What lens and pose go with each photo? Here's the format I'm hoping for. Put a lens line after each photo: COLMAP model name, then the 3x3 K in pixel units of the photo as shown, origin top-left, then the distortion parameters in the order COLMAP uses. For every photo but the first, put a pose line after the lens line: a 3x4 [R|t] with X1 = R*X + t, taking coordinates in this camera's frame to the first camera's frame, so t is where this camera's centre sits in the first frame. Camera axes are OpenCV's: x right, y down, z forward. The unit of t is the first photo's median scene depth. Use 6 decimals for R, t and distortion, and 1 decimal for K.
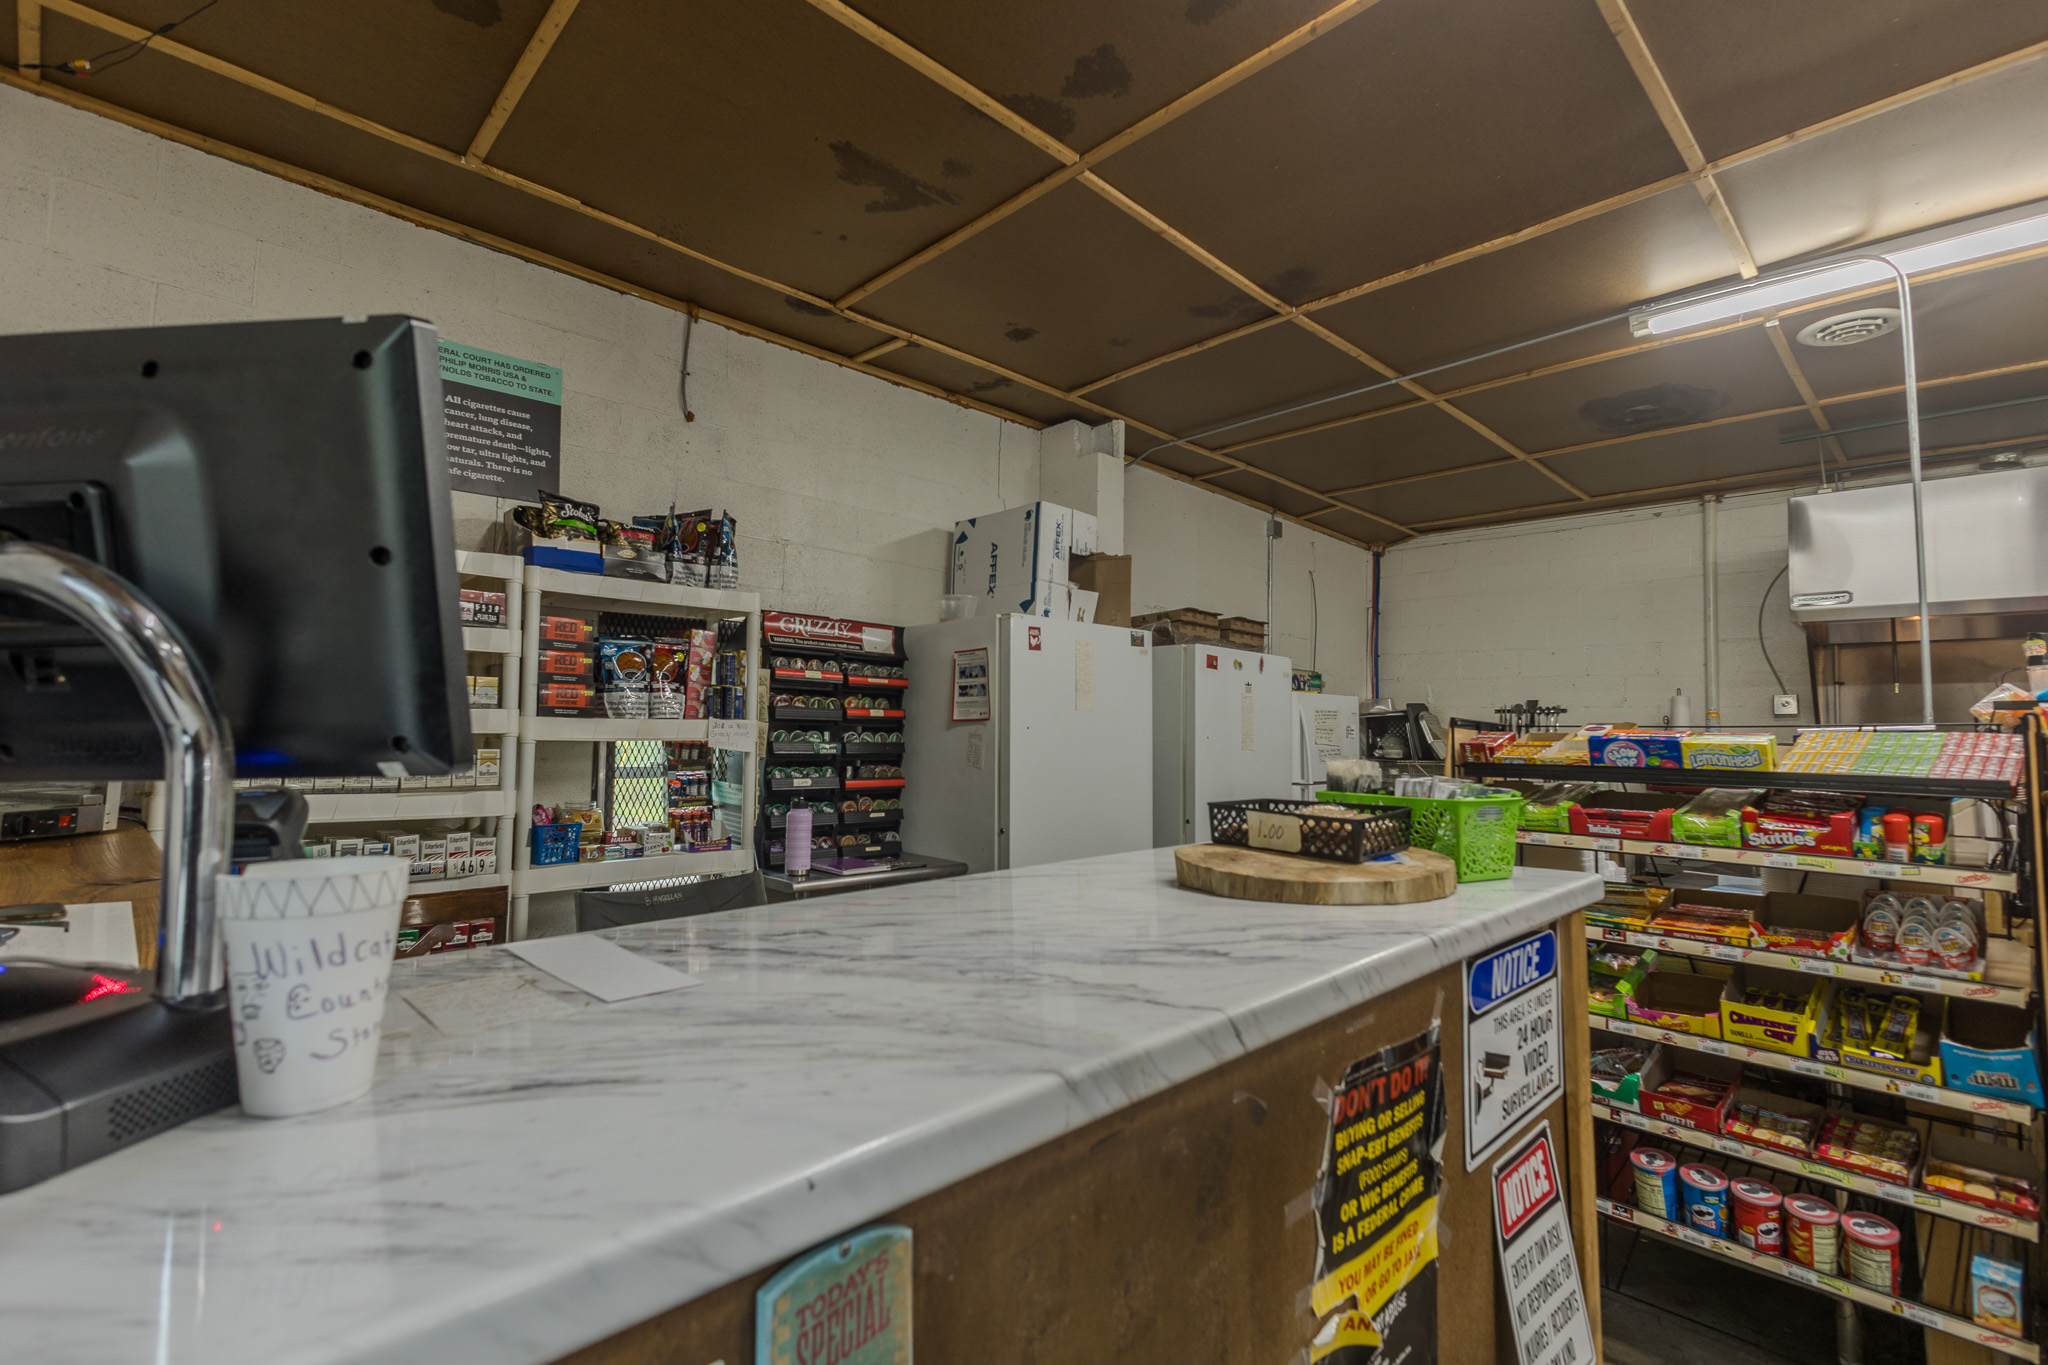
lens RADIAL K [[935.1, 0, 1022.6], [0, 935.1, 684.2], [0, 0, 1]] dist [-0.001209, -0.000236]
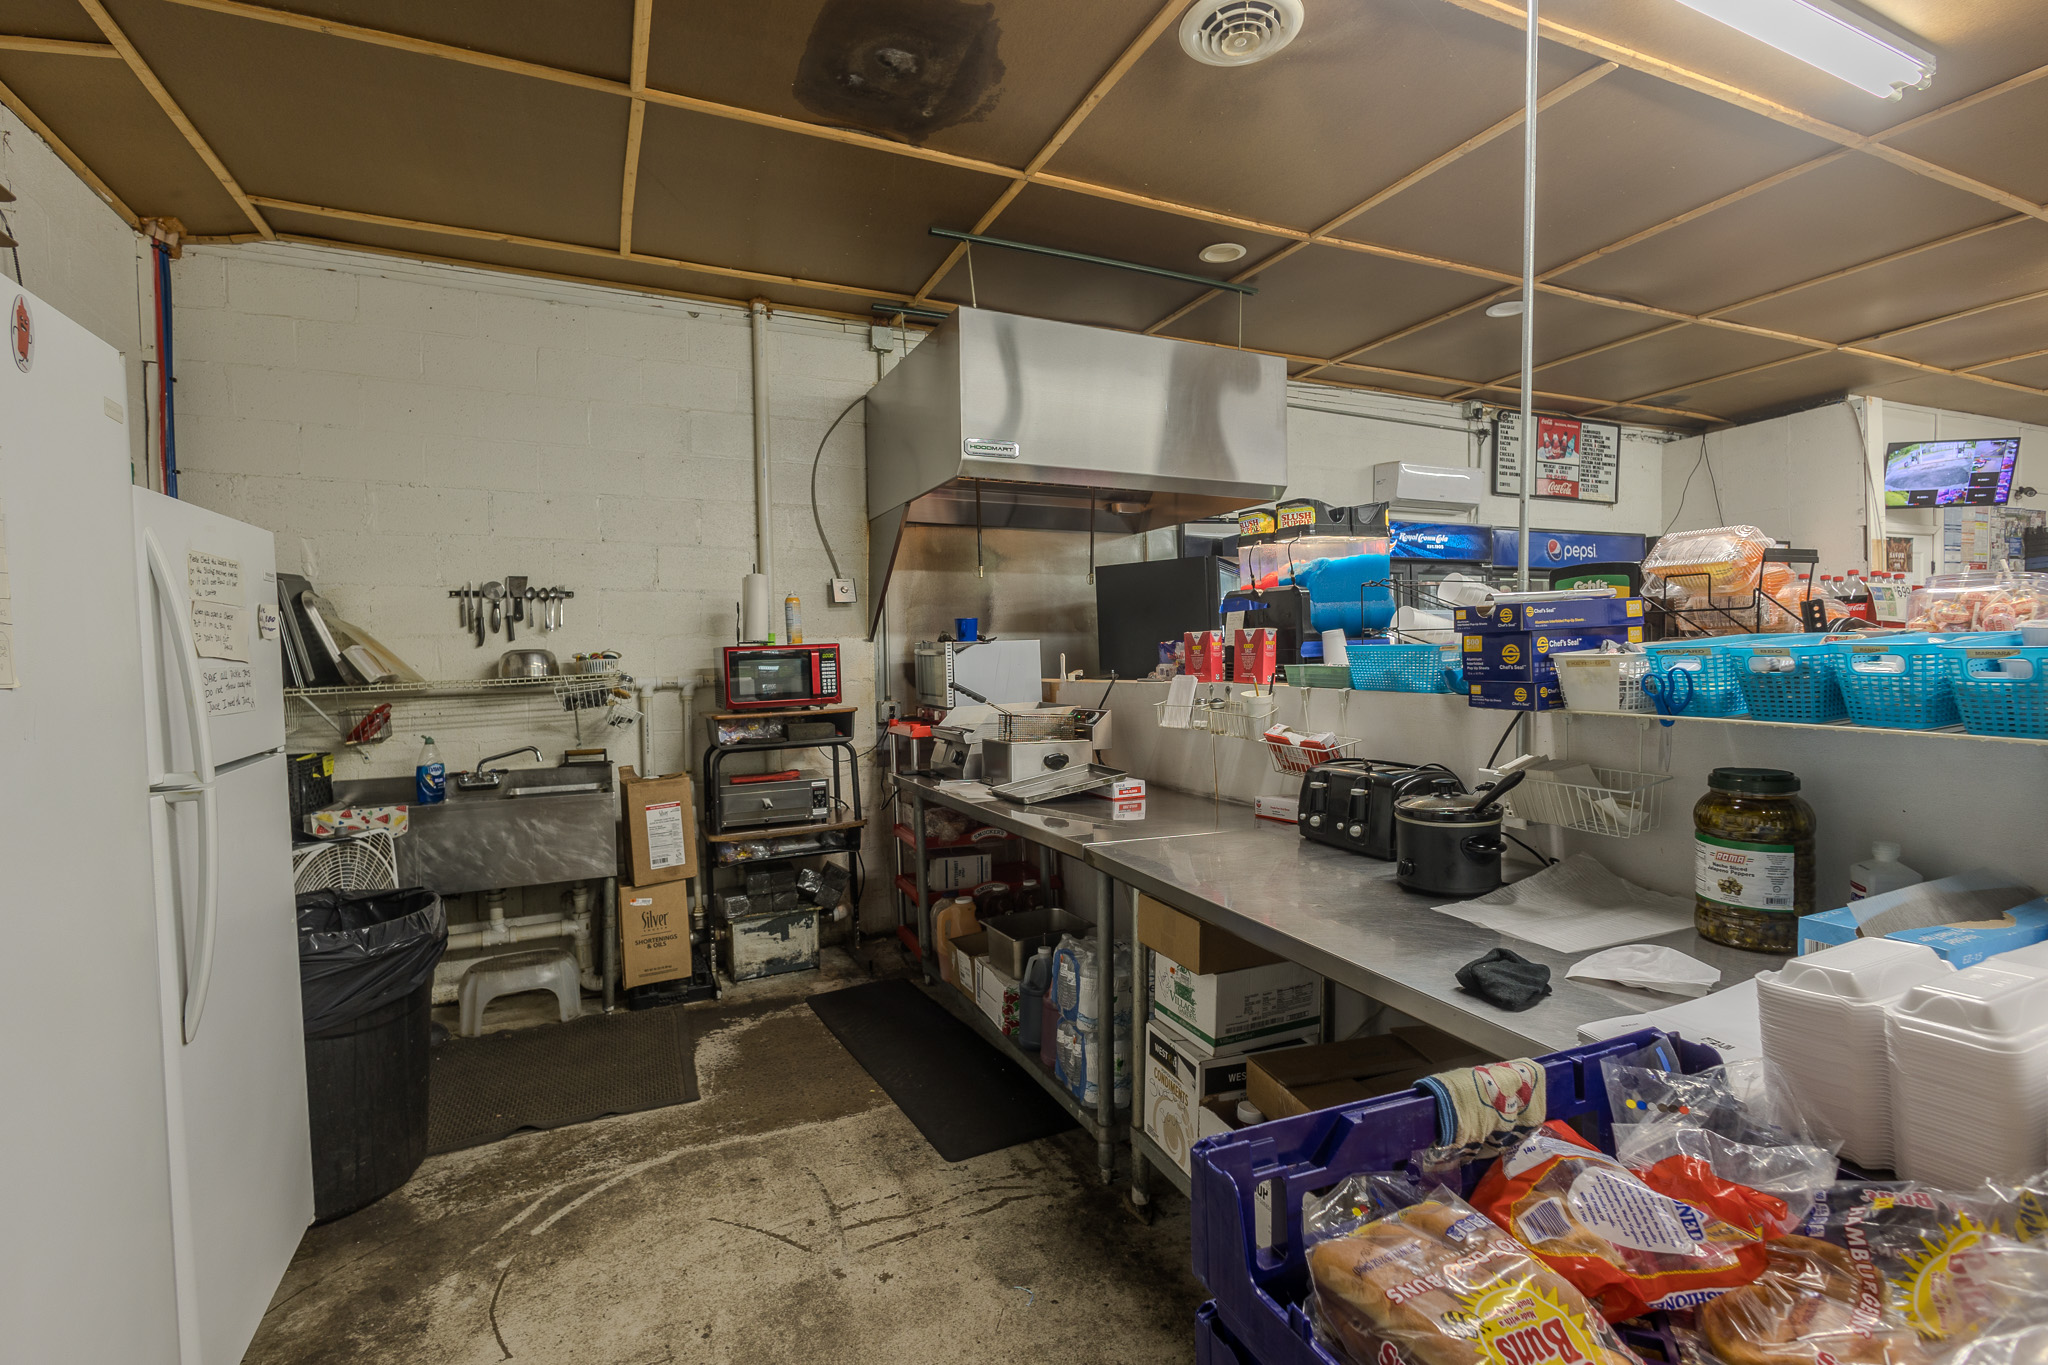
lens RADIAL K [[935.1, 0, 1016.3], [0, 935.1, 681.4], [0, 0, 1]] dist [-0.001209, -0.000236]
pose [[0.339570, -0.057831, 0.938801, 0.087197], [-0.031736, 0.996835, 0.072885, 0.030830], [-0.940045, -0.054543, 0.336660, 0.496618]]
